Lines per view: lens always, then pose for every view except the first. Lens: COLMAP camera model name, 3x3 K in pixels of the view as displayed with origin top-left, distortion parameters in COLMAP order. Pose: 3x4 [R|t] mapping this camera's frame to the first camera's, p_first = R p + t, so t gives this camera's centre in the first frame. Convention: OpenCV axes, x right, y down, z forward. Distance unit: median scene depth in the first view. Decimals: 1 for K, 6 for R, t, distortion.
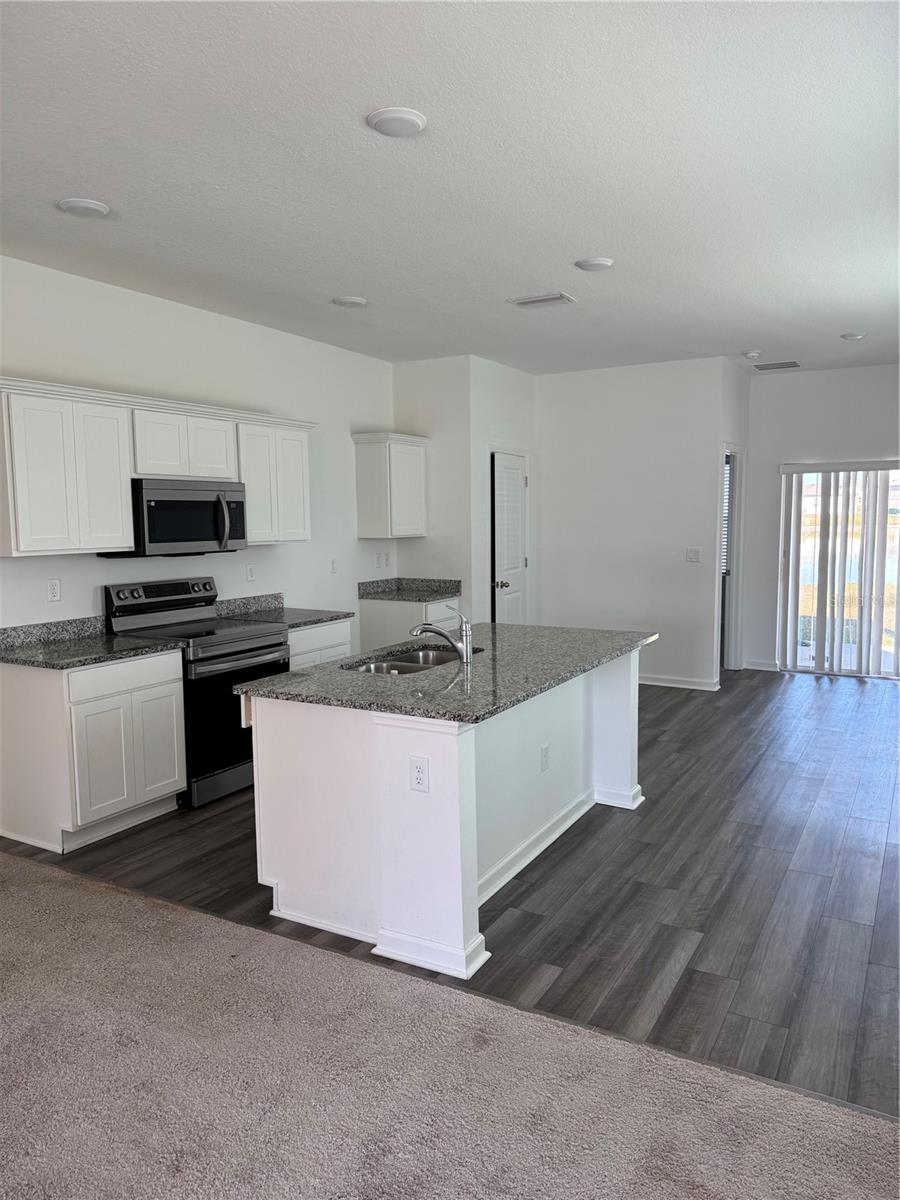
lens RADIAL K [[847.4, 0, 450.0], [0, 847.4, 600.0], [0, 0, 1]] dist [0.079768, -0.150697]
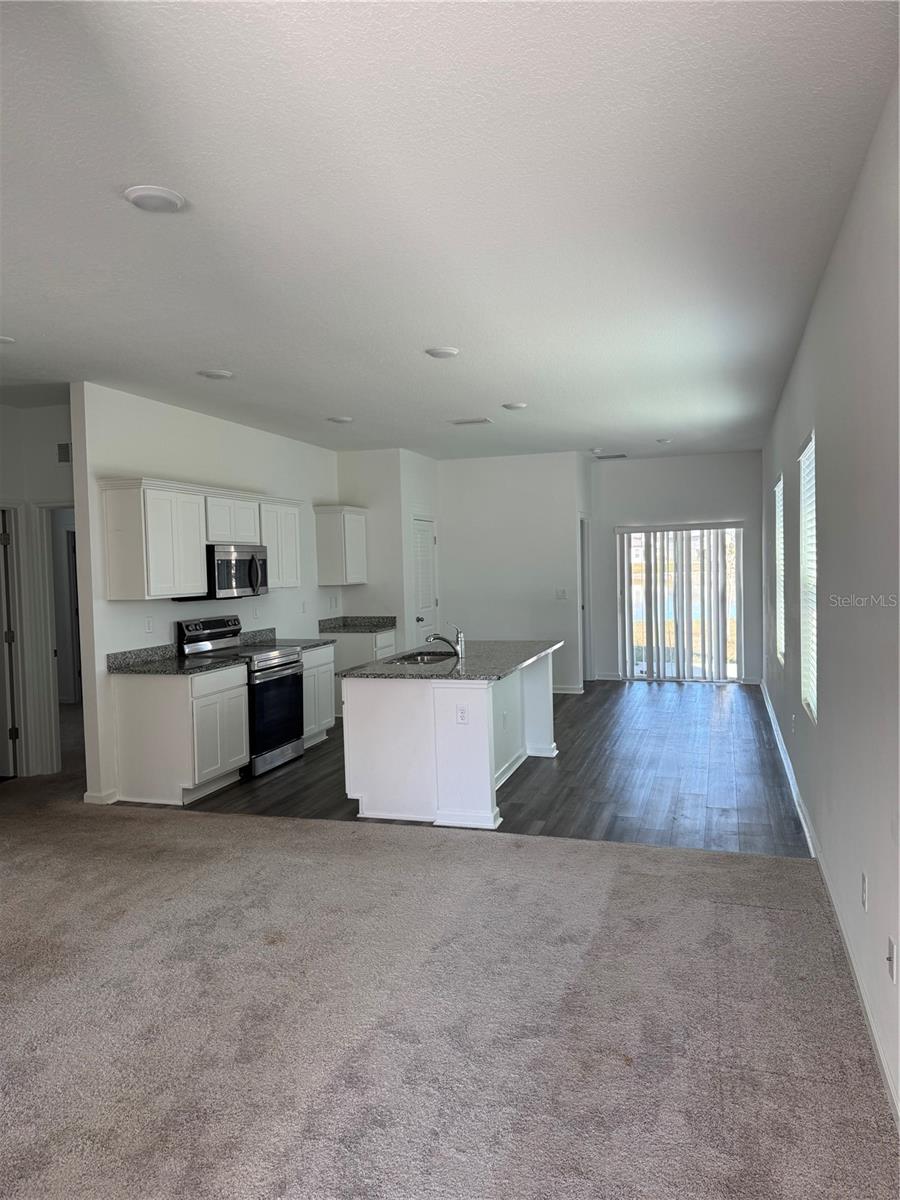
lens RADIAL K [[854.2, 0, 449.1], [0, 854.2, 588.3], [0, 0, 1]] dist [0.072161, -0.036848]
pose [[0.978475, -0.020995, 0.205297, -0.258353], [0.036352, 0.996791, -0.071319, 0.044813], [-0.203141, 0.077247, 0.976098, -0.449417]]
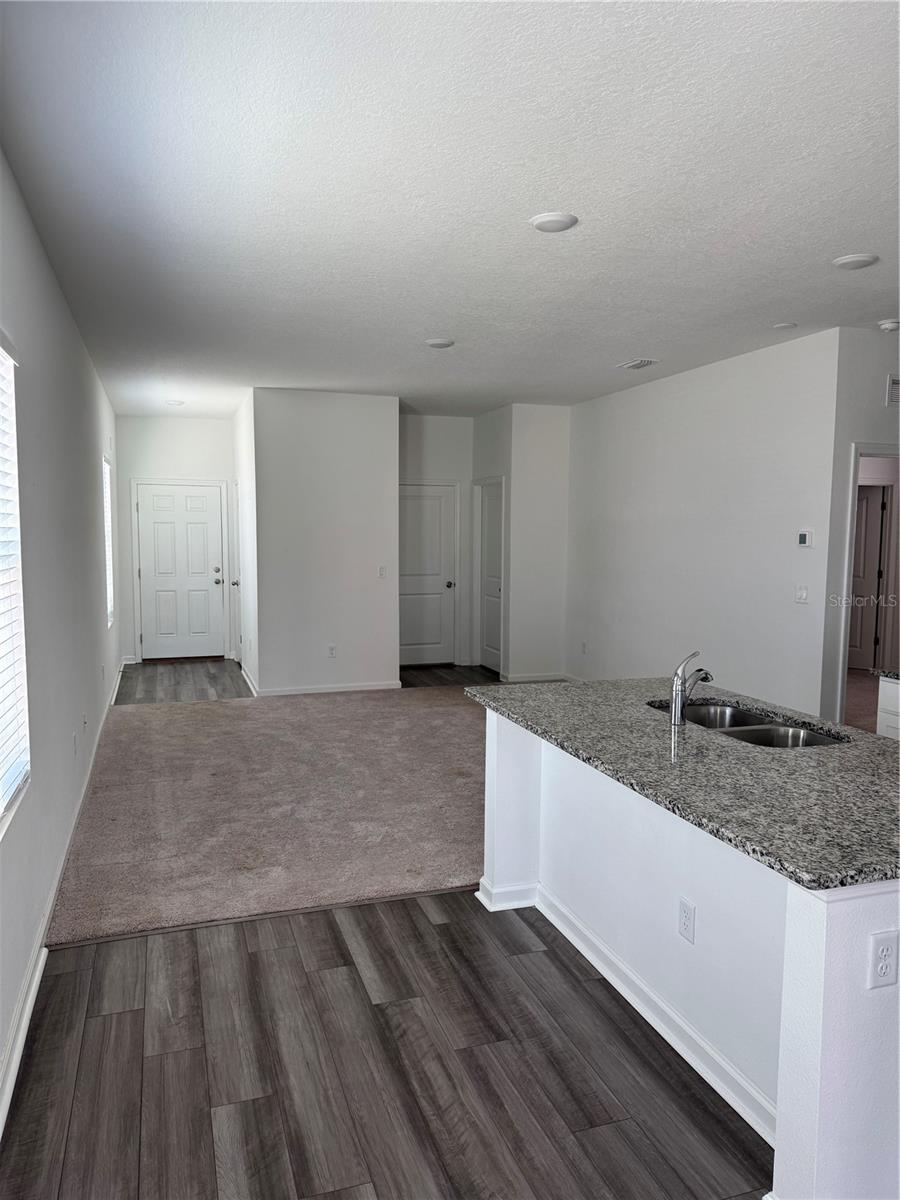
lens RADIAL K [[845.7, 0, 450.6], [0, 845.7, 609.8], [0, 0, 1]] dist [0.191895, -0.442422]
pose [[-0.672779, 0.077458, -0.735778, 0.592636], [-0.073054, 0.982689, 0.170250, -0.122935], [0.736228, 0.168292, -0.655474, 1.068417]]
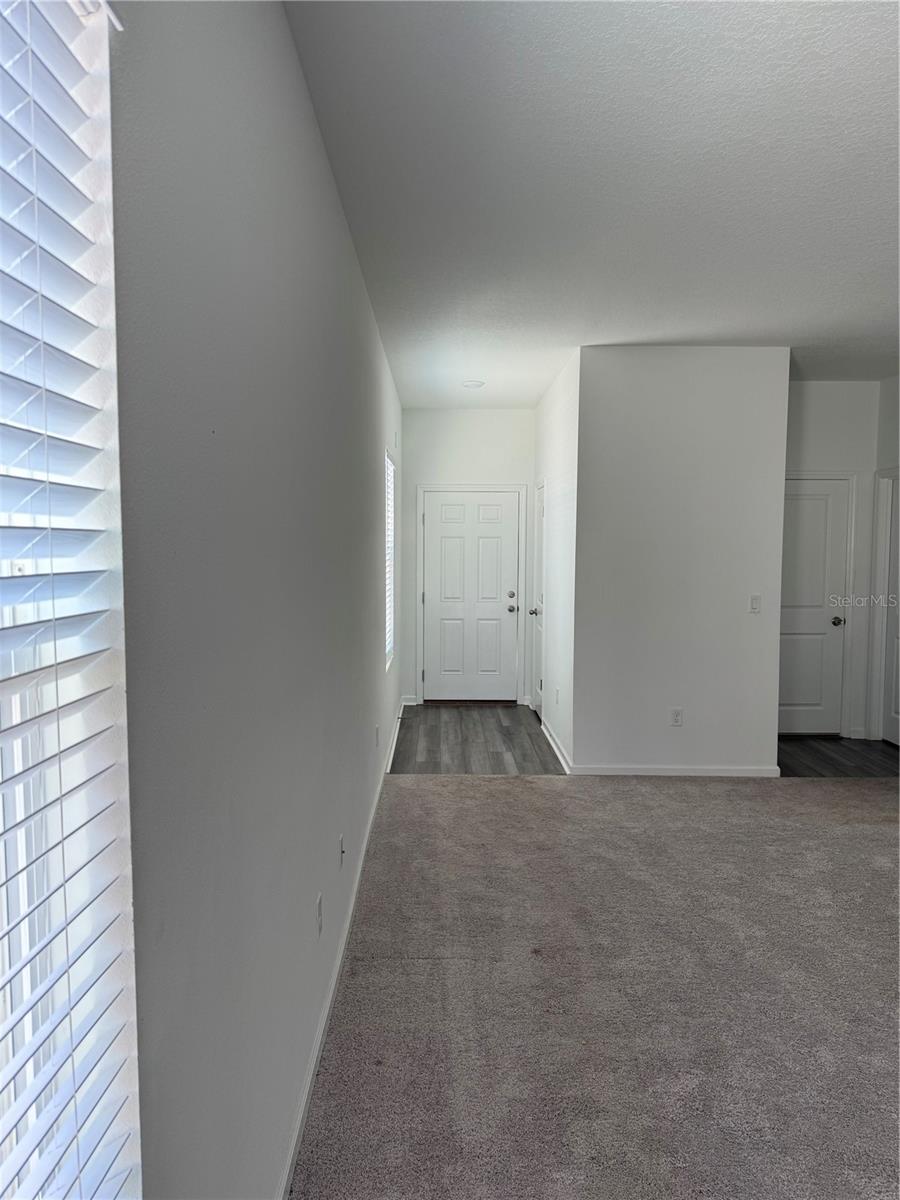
lens RADIAL K [[831.4, 0, 445.8], [0, 831.4, 609.7], [0, 0, 1]] dist [0.002194, -0.020463]
pose [[-0.868761, 0.048755, -0.492825, 0.394933], [-0.041990, 0.984306, 0.171399, -0.077413], [0.493448, 0.169599, -0.853080, 0.681965]]
